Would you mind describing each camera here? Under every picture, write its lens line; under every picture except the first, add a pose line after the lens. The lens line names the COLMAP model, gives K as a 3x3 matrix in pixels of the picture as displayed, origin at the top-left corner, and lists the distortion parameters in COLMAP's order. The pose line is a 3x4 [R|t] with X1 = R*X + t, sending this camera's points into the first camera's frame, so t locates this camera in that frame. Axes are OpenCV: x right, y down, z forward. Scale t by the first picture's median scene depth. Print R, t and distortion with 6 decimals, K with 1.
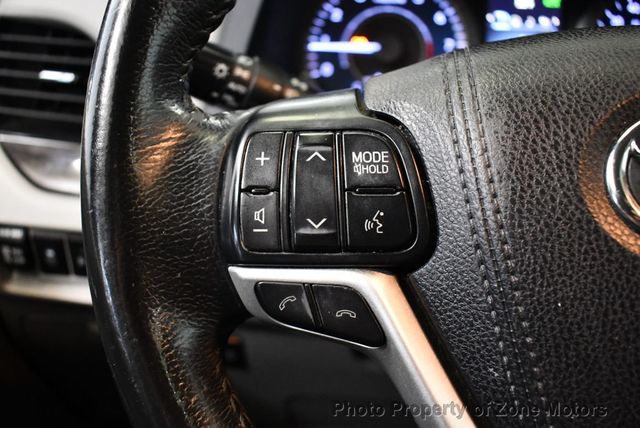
lens RADIAL K [[635.1, 0, 316.4], [0, 635.1, 199.0], [0, 0, 1]] dist [-0.094674, 0.000000]
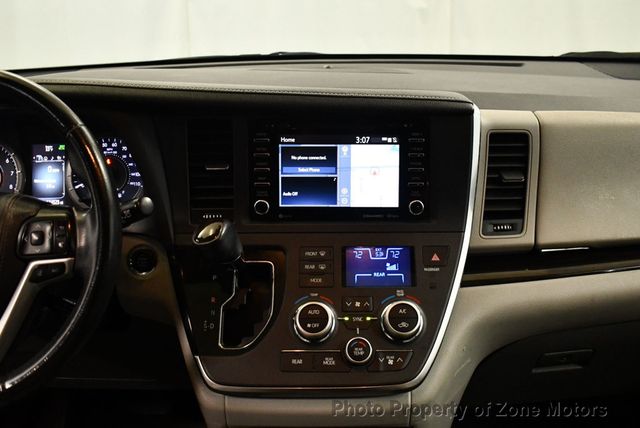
lens RADIAL K [[635.1, 0, 322.3], [0, 635.1, 214.0], [0, 0, 1]] dist [-0.094674, 0.000000]
pose [[0.994111, -0.063999, 0.087448, 2.228198], [0.066643, 0.997393, -0.027657, 0.041646], [-0.085450, 0.033322, 0.995785, -2.468723]]
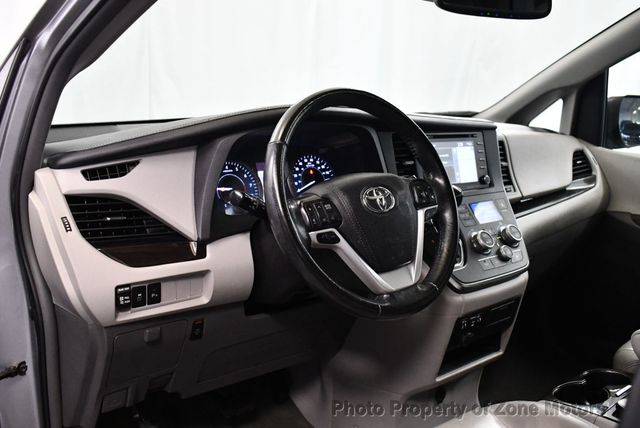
lens RADIAL K [[635.1, 0, 319.5], [0, 635.1, 219.8], [0, 0, 1]] dist [-0.094674, 0.000000]
pose [[0.686631, -0.147039, 0.711982, -3.189693], [0.270558, 0.960671, -0.062526, 0.296868], [-0.674786, 0.235565, 0.699409, -2.182920]]
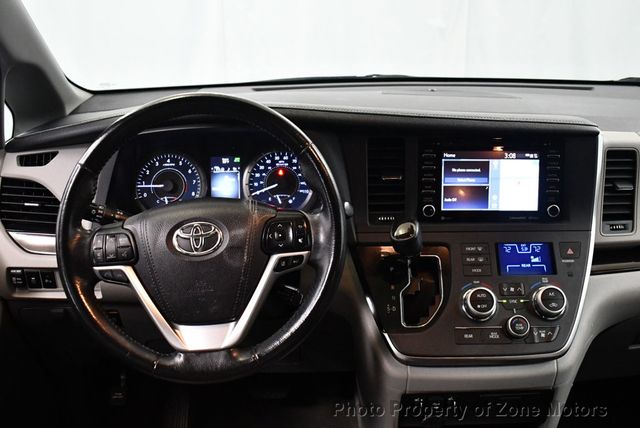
lens RADIAL K [[635.1, 0, 323.3], [0, 635.1, 214.2], [0, 0, 1]] dist [-0.094674, 0.000000]
pose [[0.991245, -0.064267, 0.115343, 0.875169], [0.069219, 0.996821, -0.039442, 0.024833], [-0.112441, 0.047081, 0.992542, -3.147069]]
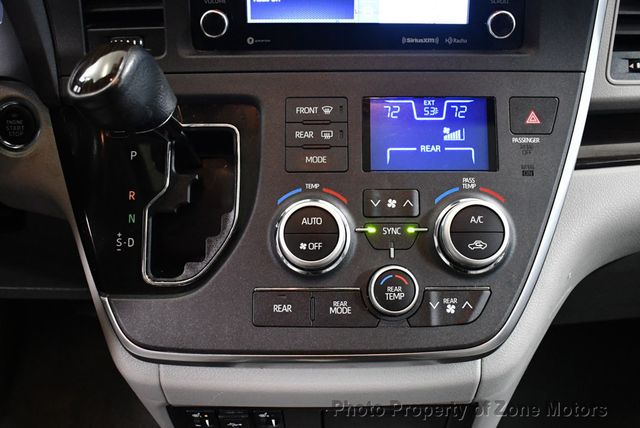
lens RADIAL K [[635.1, 0, 324.1], [0, 635.1, 211.8], [0, 0, 1]] dist [-0.094674, 0.000000]
pose [[0.993615, -0.085487, 0.073628, 2.357220], [0.068339, 0.975284, 0.210122, 0.062432], [-0.089771, -0.203749, 0.974899, -0.732222]]
